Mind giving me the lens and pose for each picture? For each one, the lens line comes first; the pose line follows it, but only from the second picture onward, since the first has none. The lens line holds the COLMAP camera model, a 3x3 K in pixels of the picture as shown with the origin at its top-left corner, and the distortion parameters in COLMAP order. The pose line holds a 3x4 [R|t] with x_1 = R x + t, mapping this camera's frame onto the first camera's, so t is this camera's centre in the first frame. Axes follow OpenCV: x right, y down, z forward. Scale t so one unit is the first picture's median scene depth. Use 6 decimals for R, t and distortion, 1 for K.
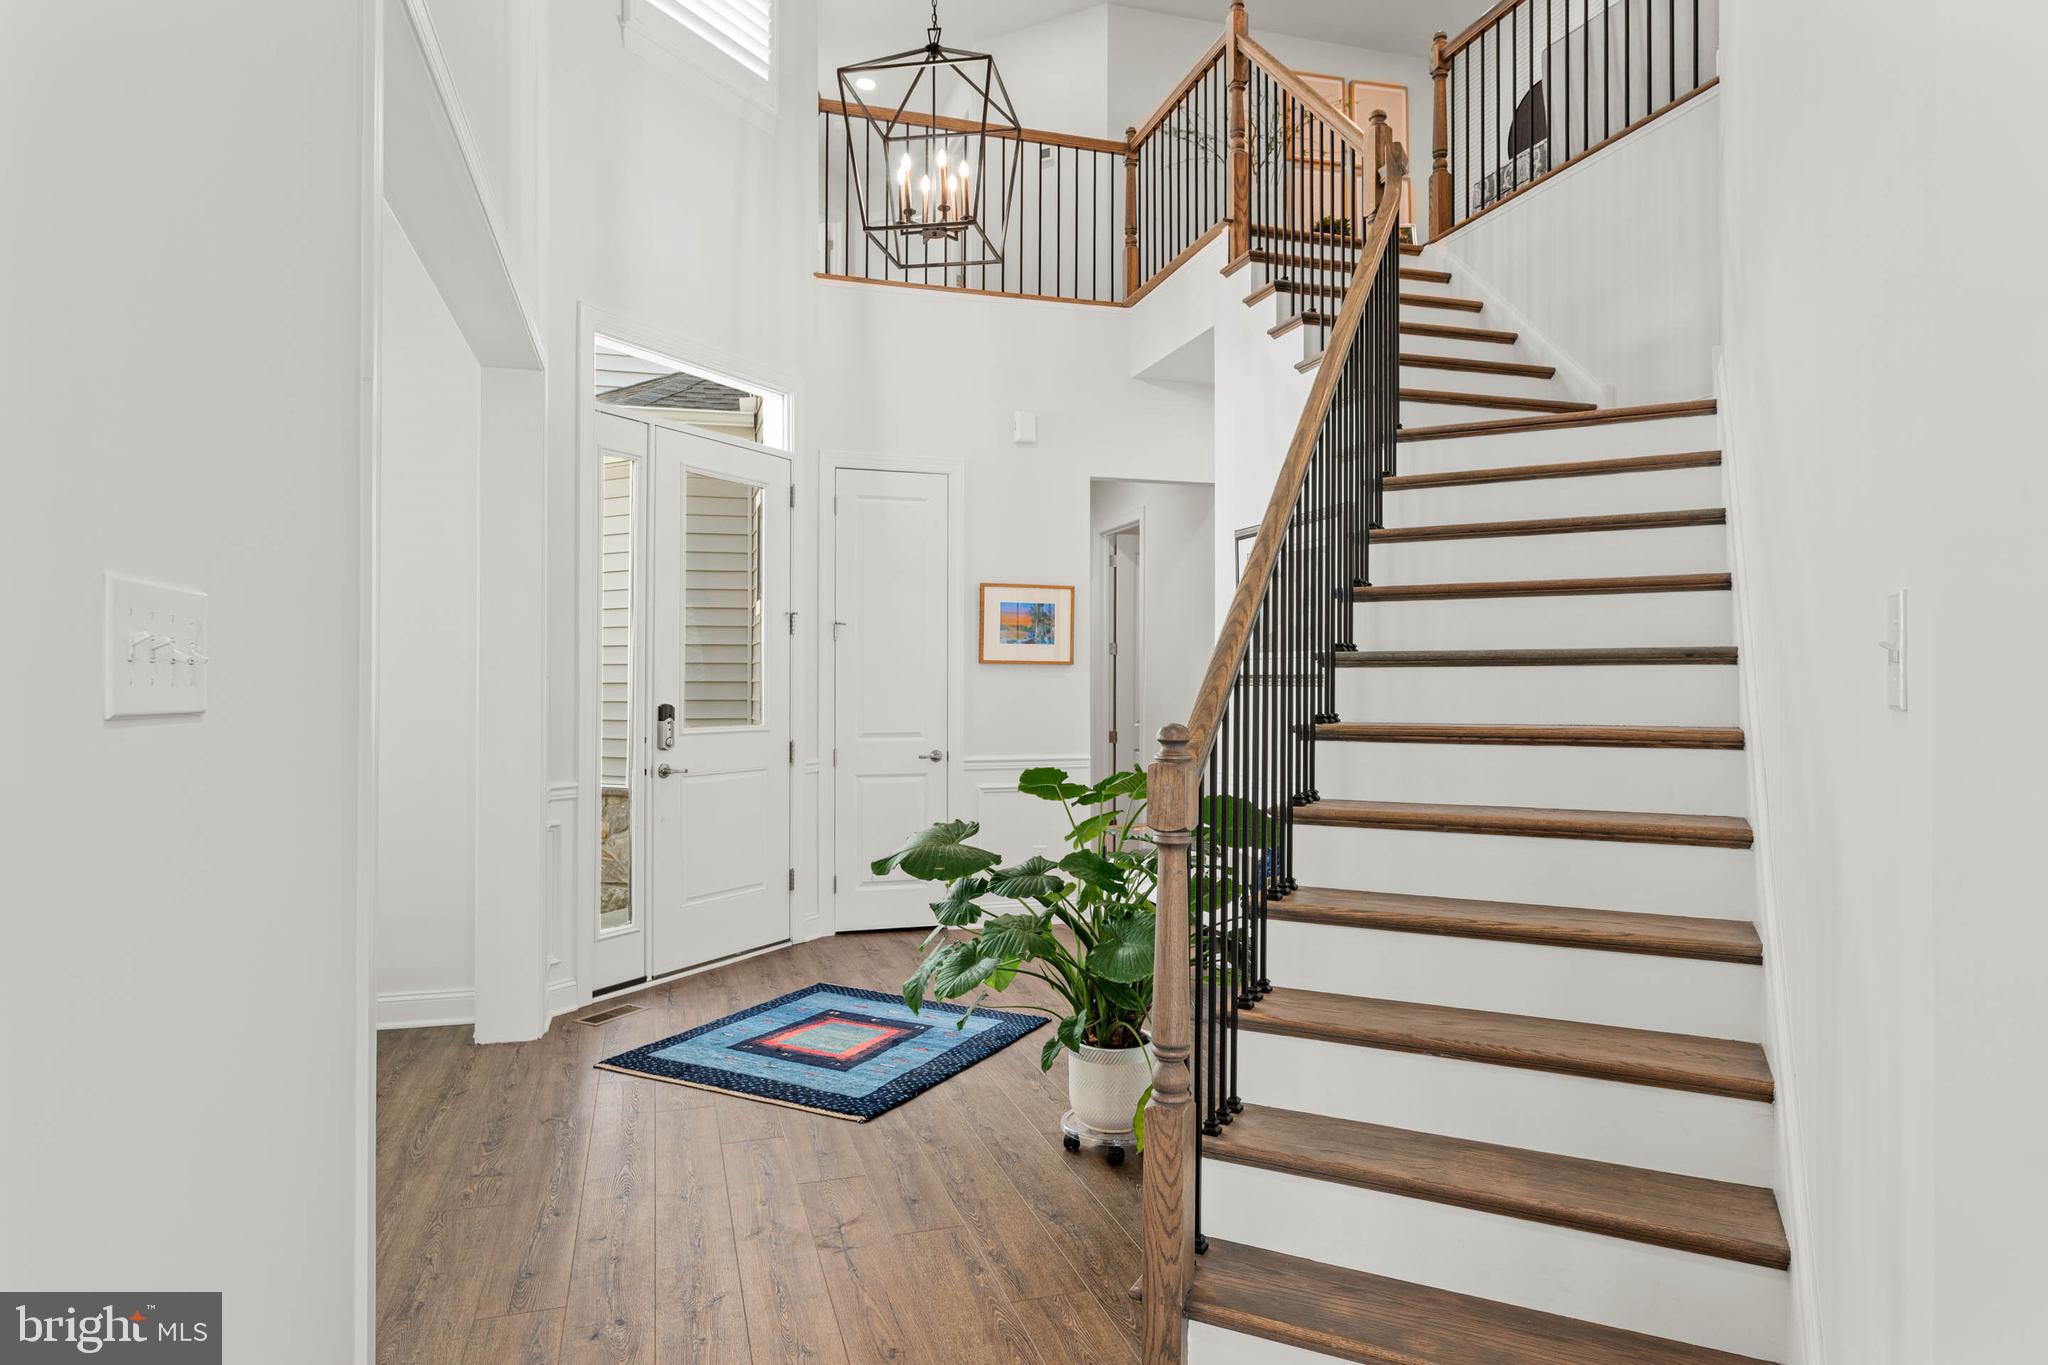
lens RADIAL K [[1187.2, 0, 1012.1], [0, 1187.2, 686.2], [0, 0, 1]] dist [-0.001539, -0.000216]
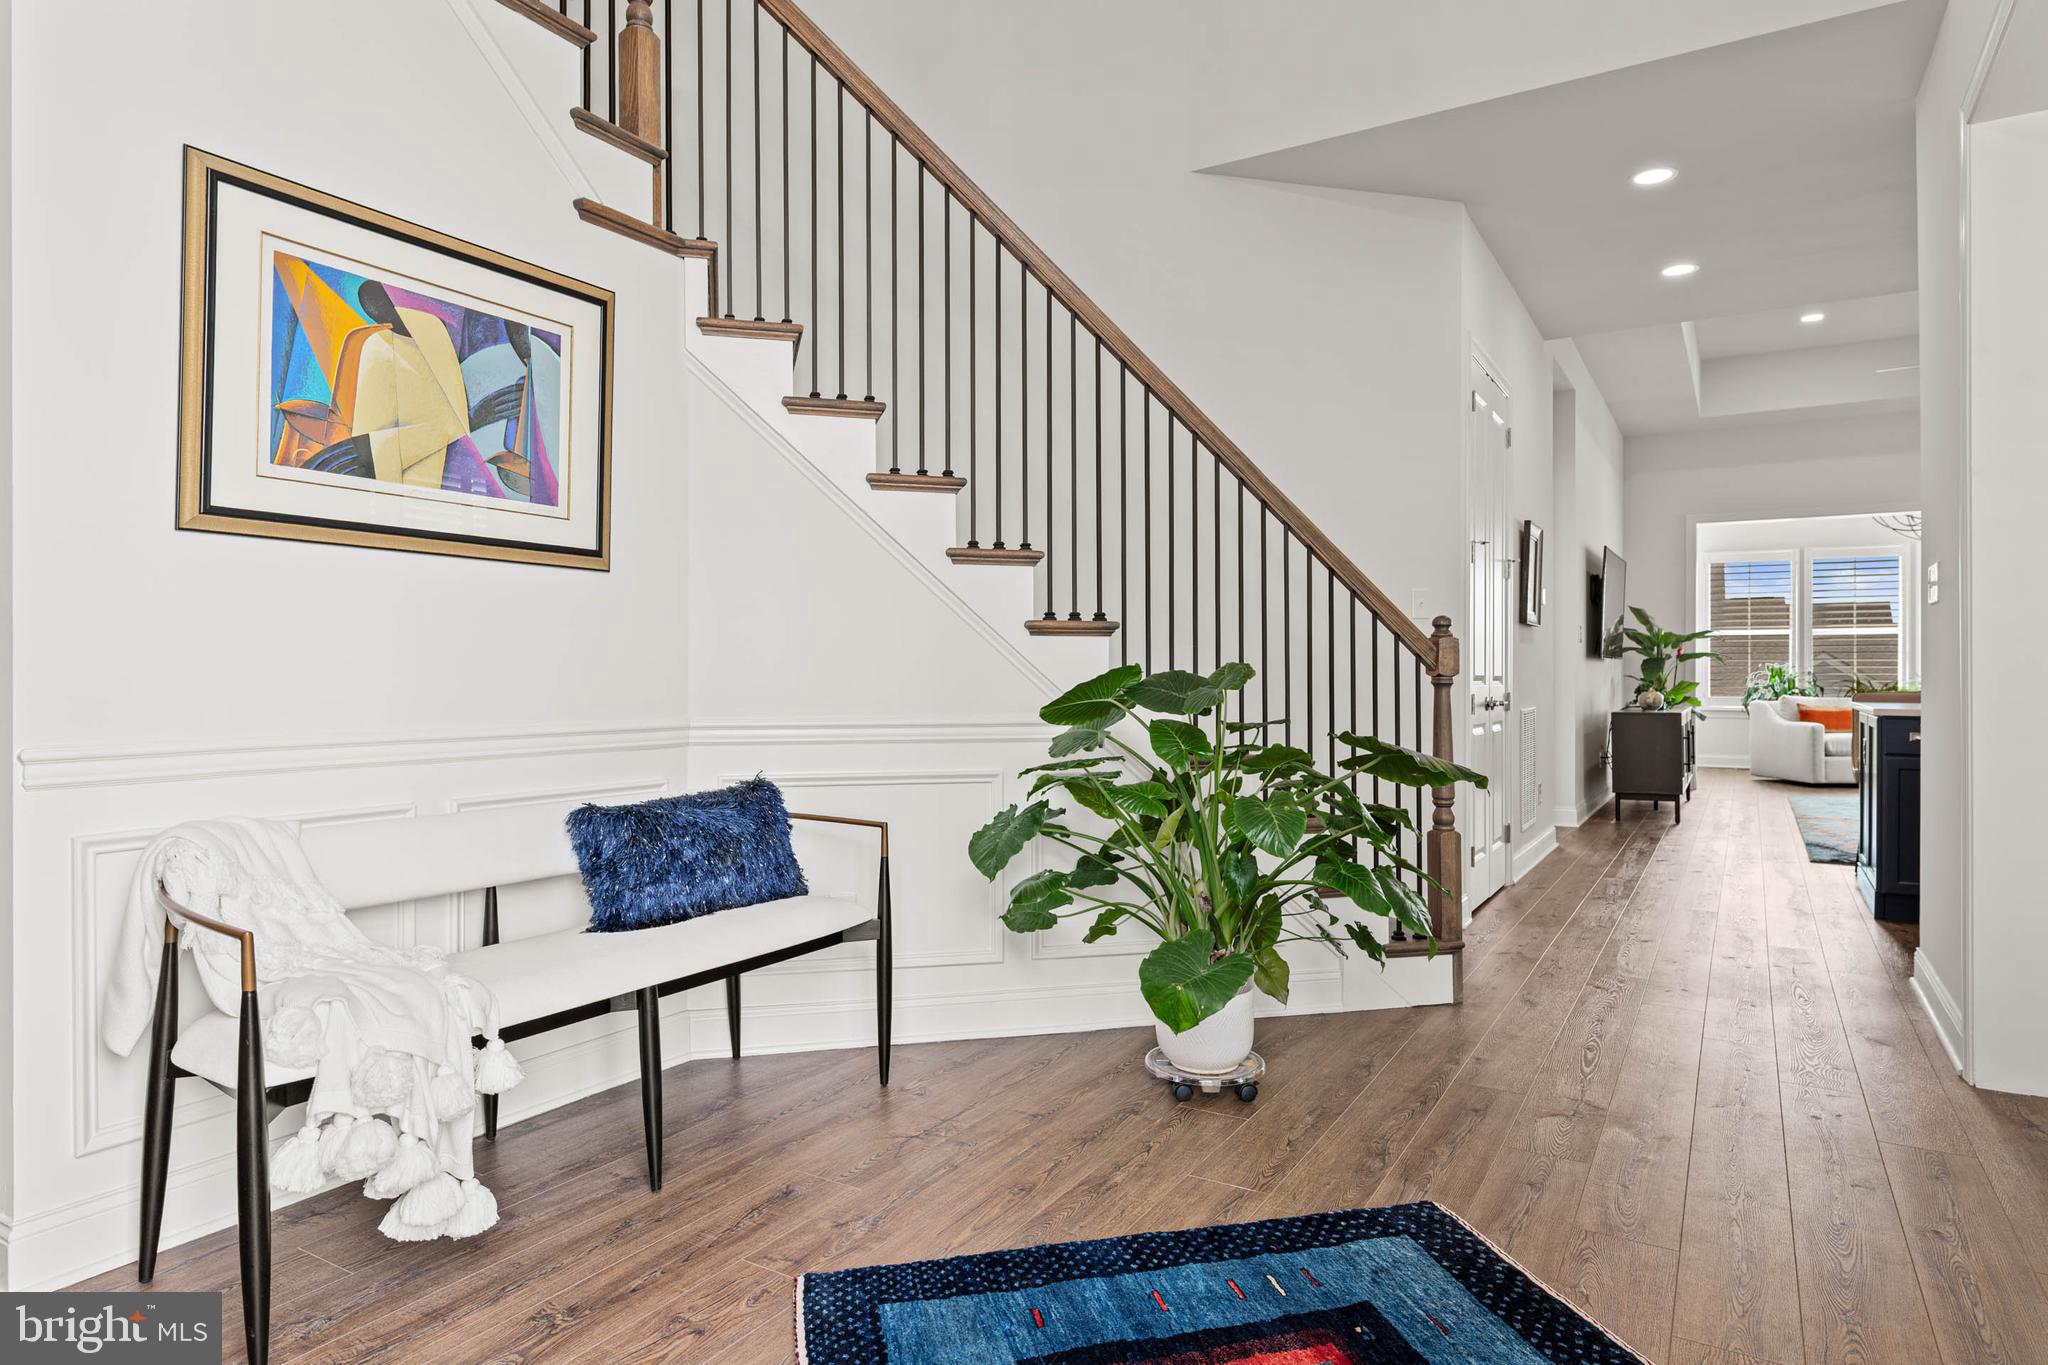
lens RADIAL K [[1196.5, 0, 1004.8], [0, 1196.5, 668.1], [0, 0, 1]] dist [-0.006016, -0.000203]
pose [[-0.665699, 0.002719, 0.746216, -0.435877], [-0.002310, 0.999981, -0.005705, 0.069780], [-0.746217, -0.005522, -0.665680, 1.533499]]
